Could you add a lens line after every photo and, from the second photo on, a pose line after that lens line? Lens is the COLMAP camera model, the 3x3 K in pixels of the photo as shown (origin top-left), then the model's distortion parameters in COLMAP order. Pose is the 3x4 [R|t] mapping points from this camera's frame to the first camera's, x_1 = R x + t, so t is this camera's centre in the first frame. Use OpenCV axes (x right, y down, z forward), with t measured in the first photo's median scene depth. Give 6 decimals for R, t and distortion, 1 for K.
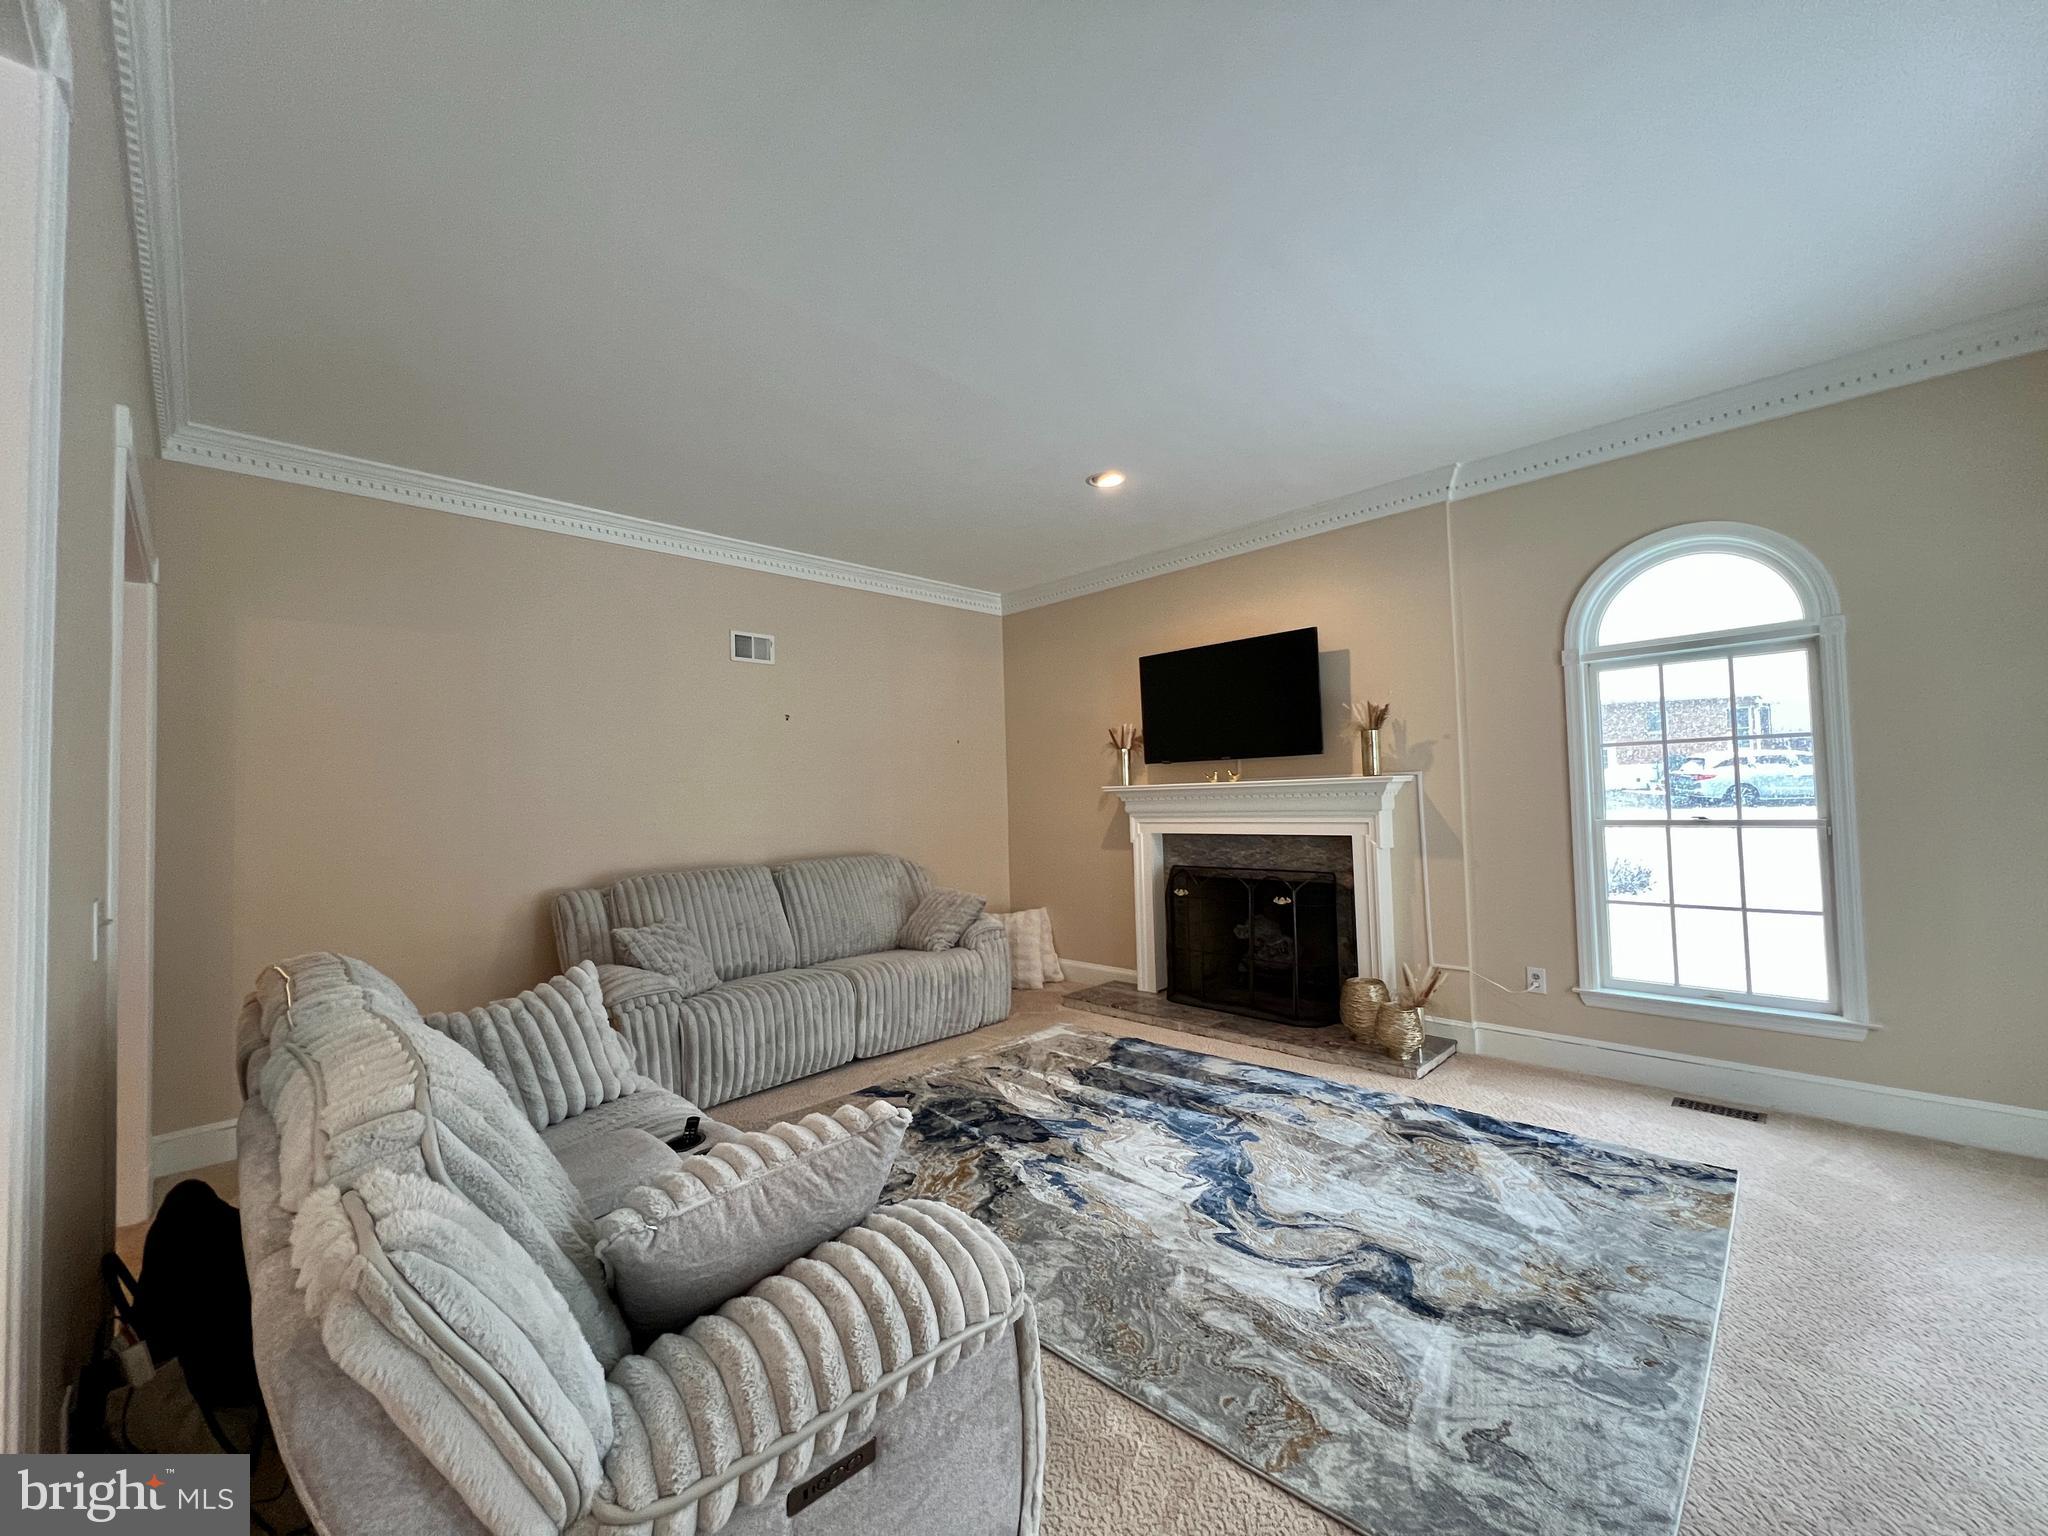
lens RADIAL K [[817.1, 0, 1022.8], [0, 817.1, 762.1], [0, 0, 1]] dist [-0.004486, 0.000739]
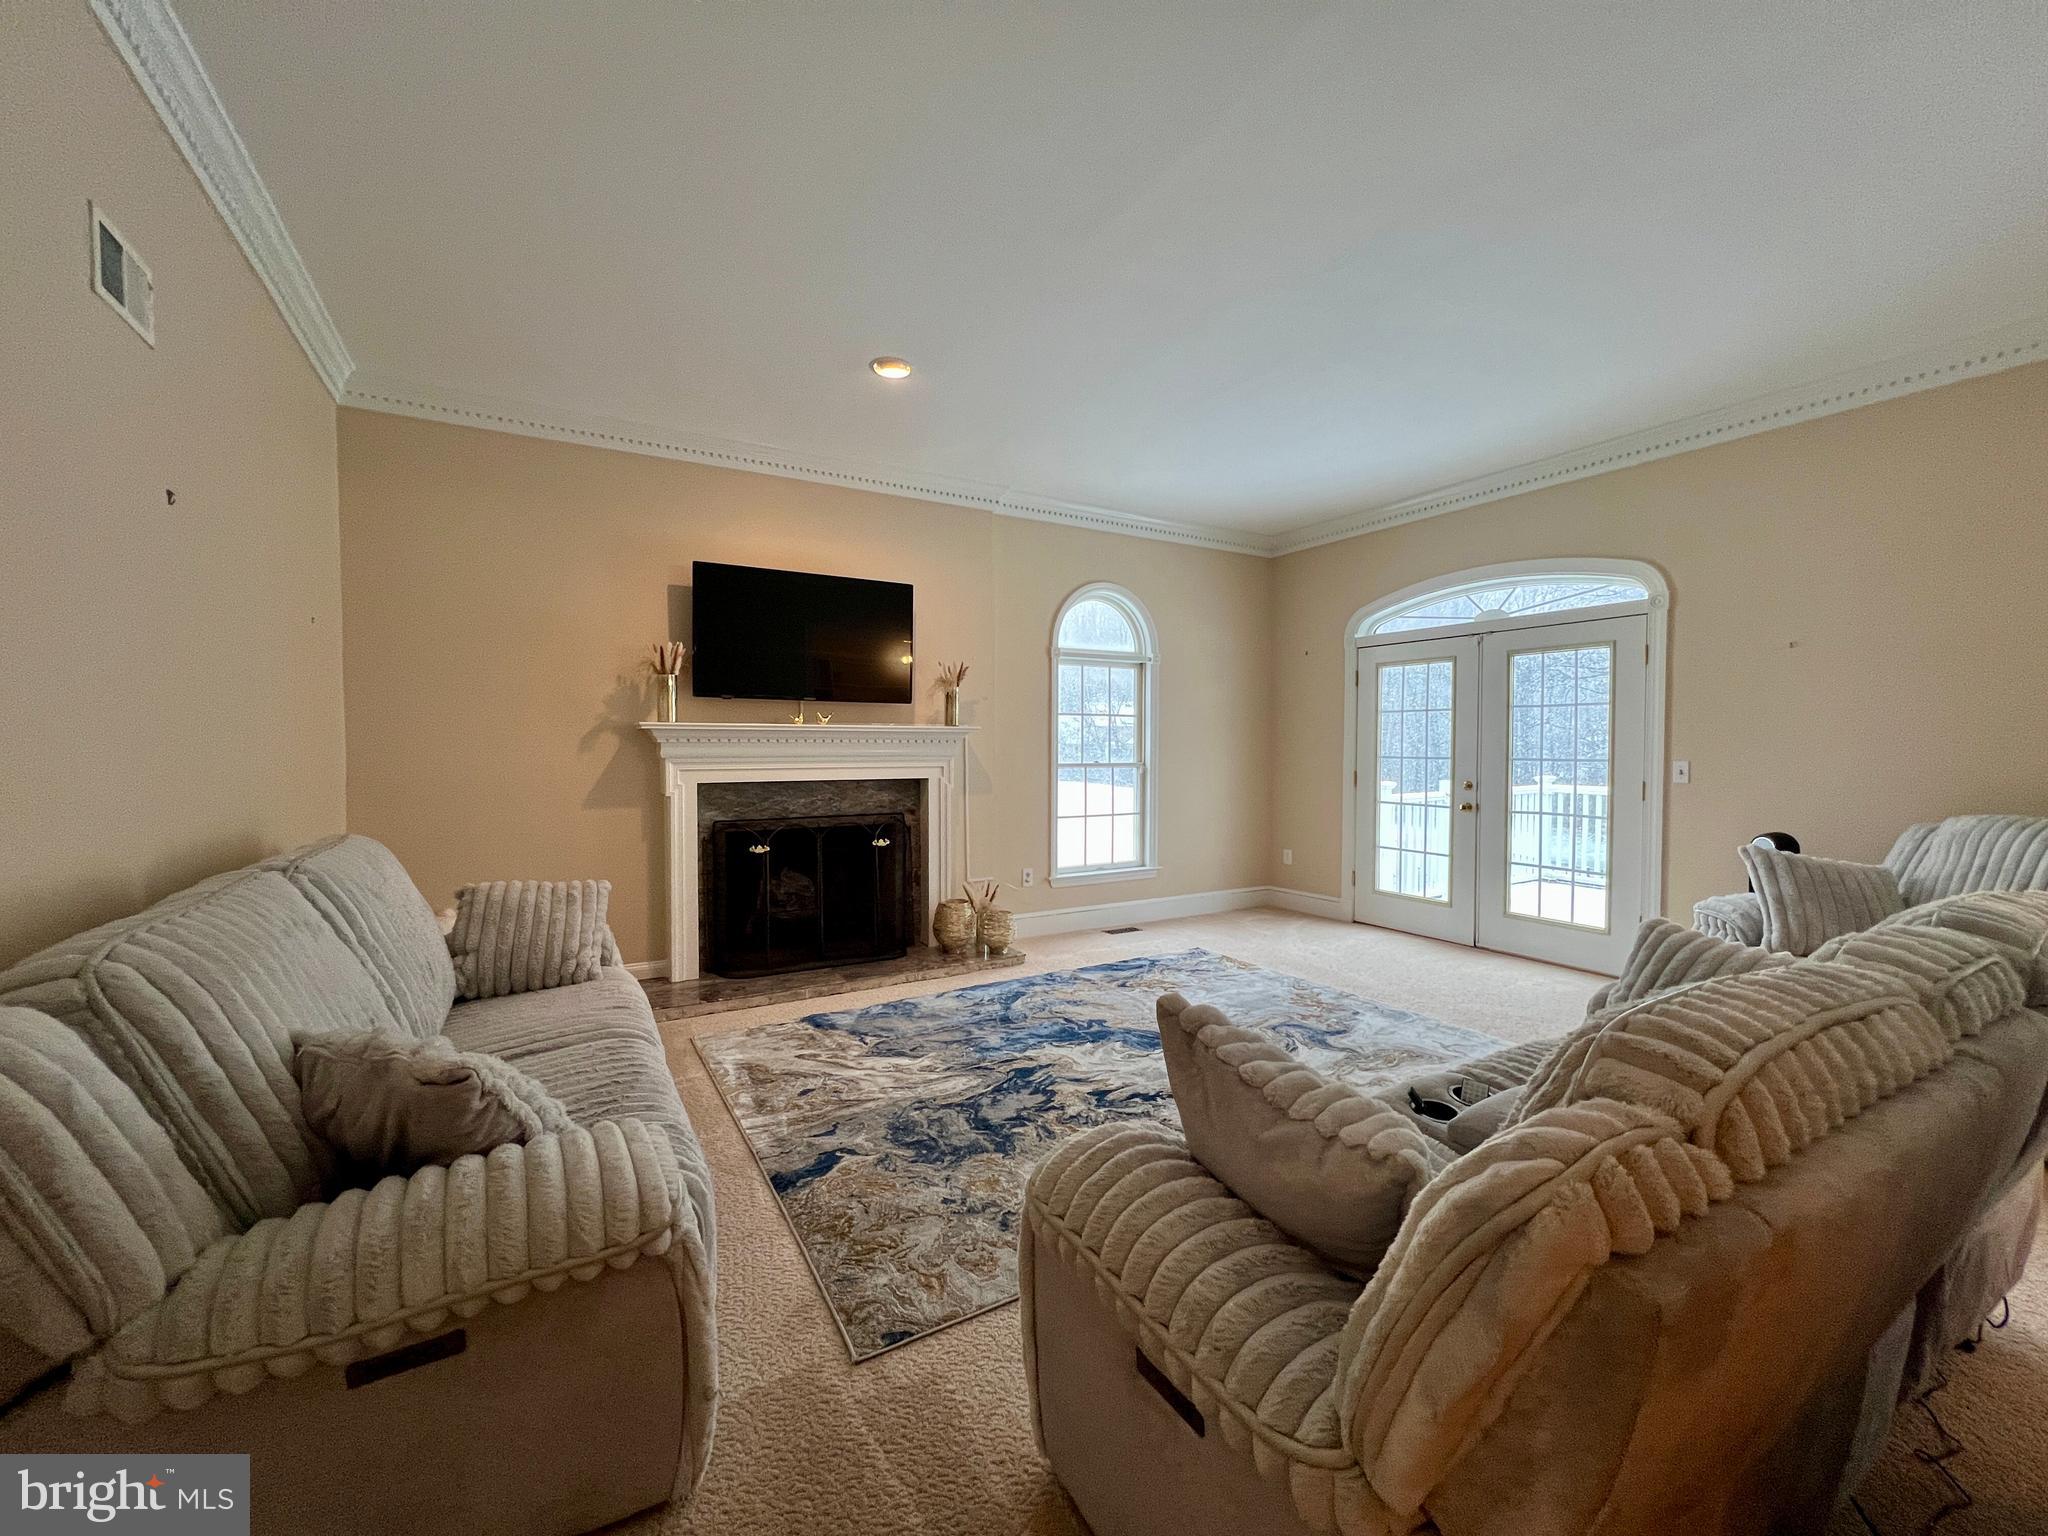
lens RADIAL K [[817.1, 0, 1021.1], [0, 817.1, 766.4], [0, 0, 1]] dist [-0.004486, 0.000739]
pose [[0.254857, 0.006146, 0.966959, -0.799925], [-0.049537, 0.998750, 0.006708, 0.073475], [-0.965709, -0.049610, 0.254843, 0.722891]]
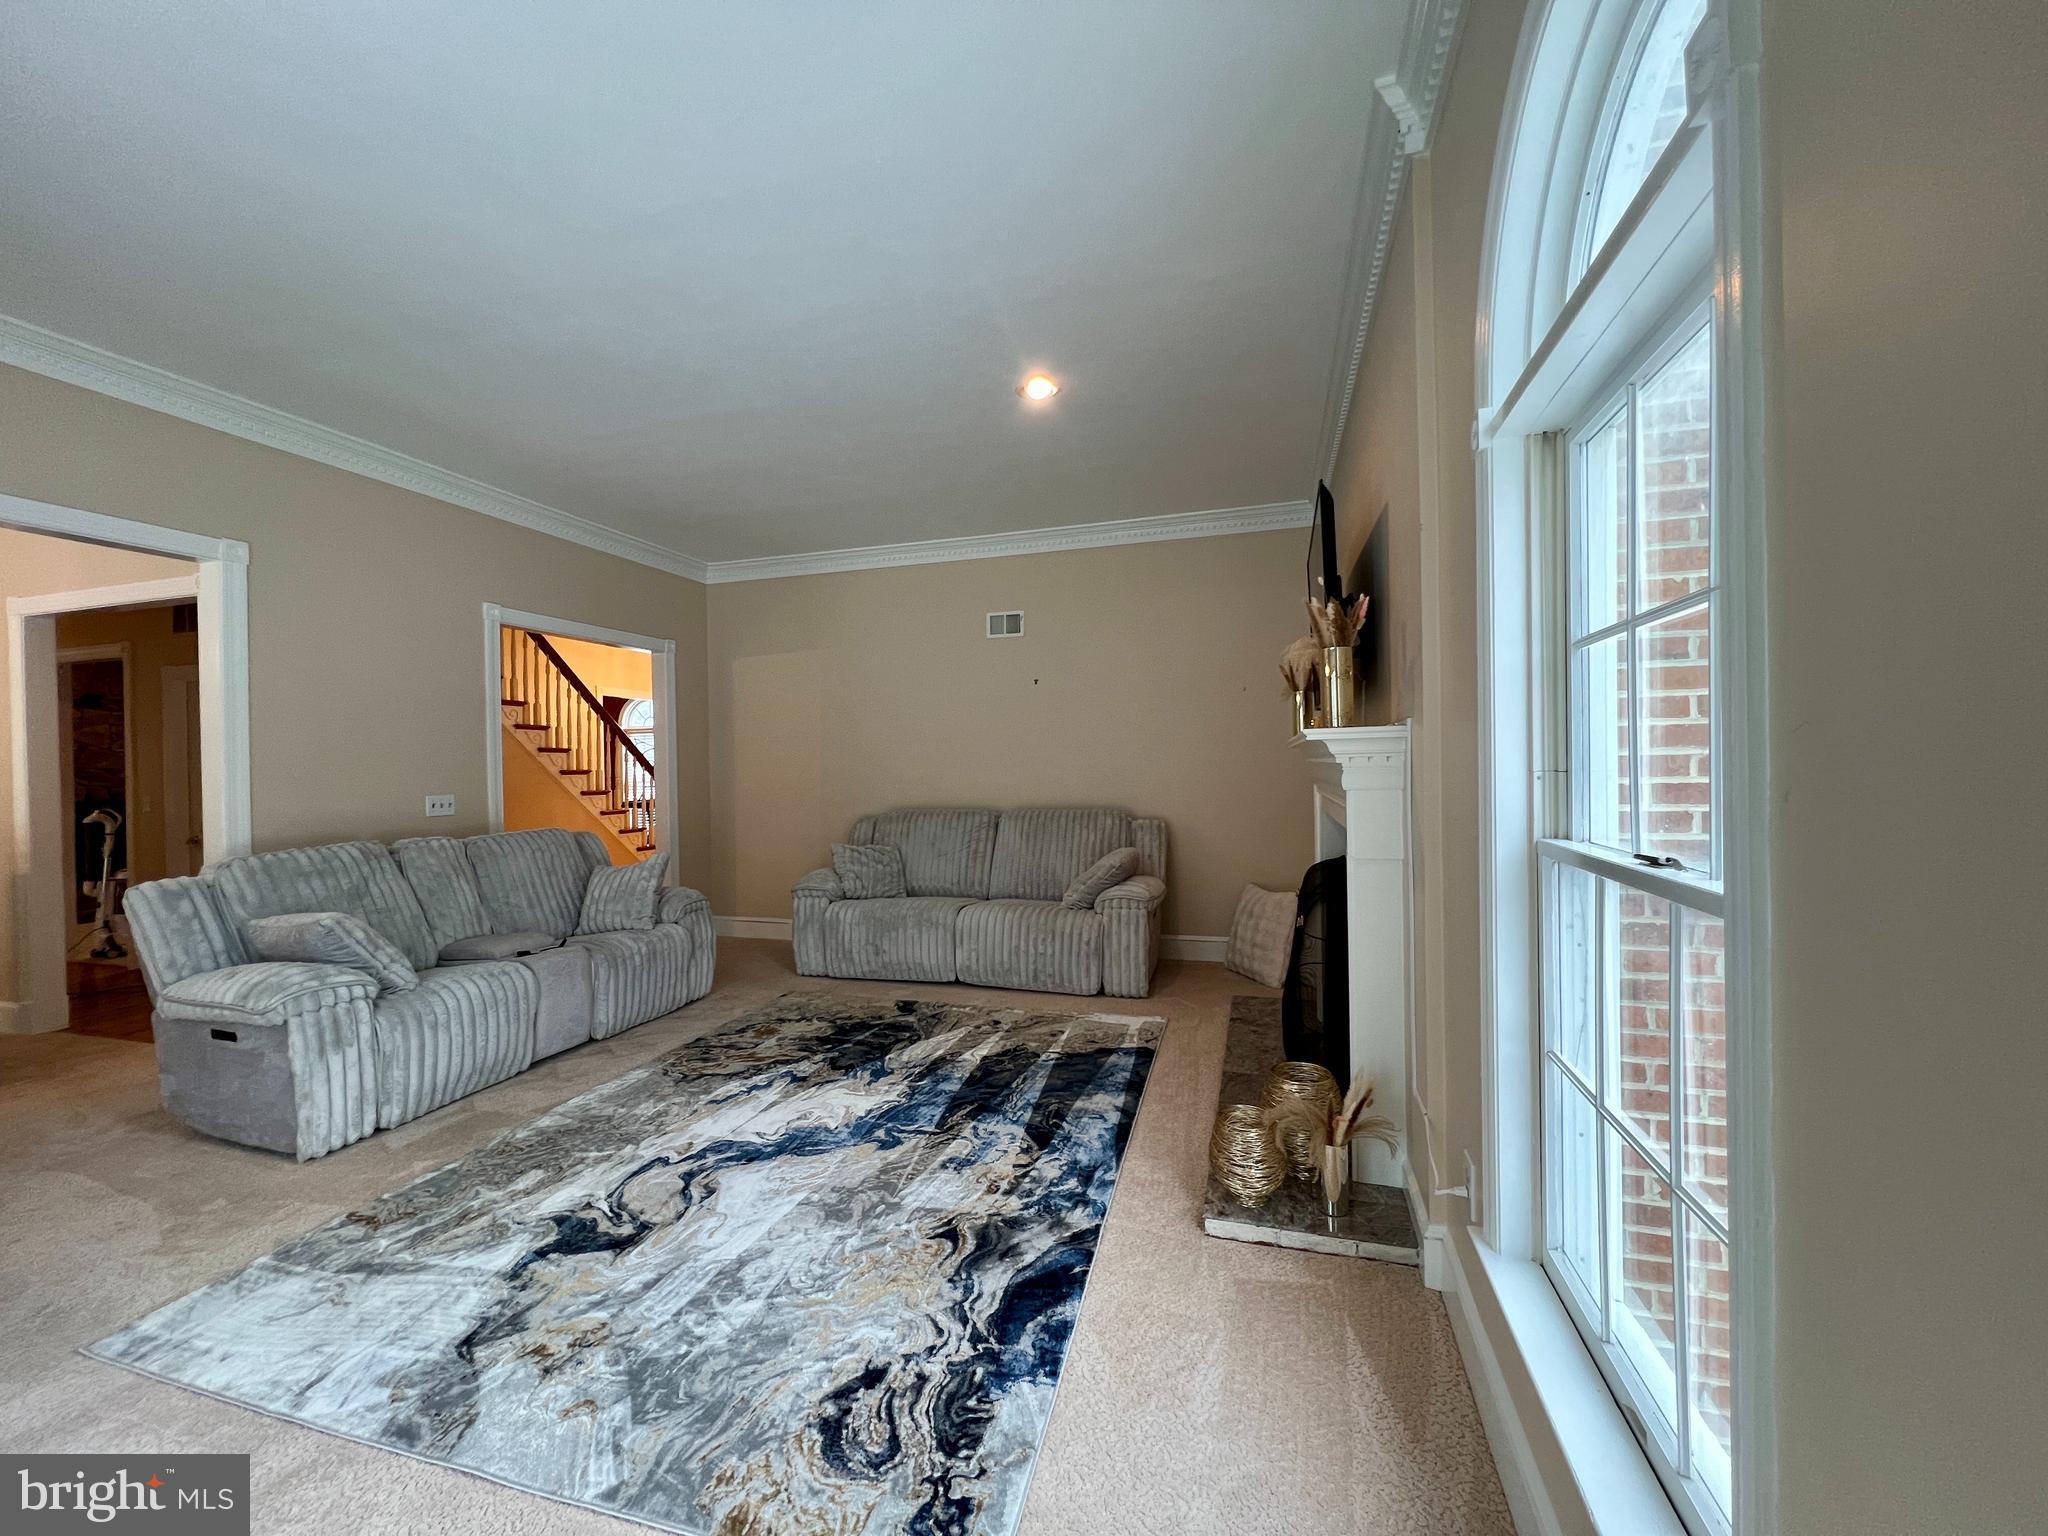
lens RADIAL K [[817.1, 0, 1025.1], [0, 817.1, 767.6], [0, 0, 1]] dist [-0.004486, 0.000739]
pose [[0.478417, 0.027762, -0.877694, 0.987237], [0.037955, 0.997912, 0.052253, 0.005432], [0.877312, -0.058312, 0.476365, 0.640087]]
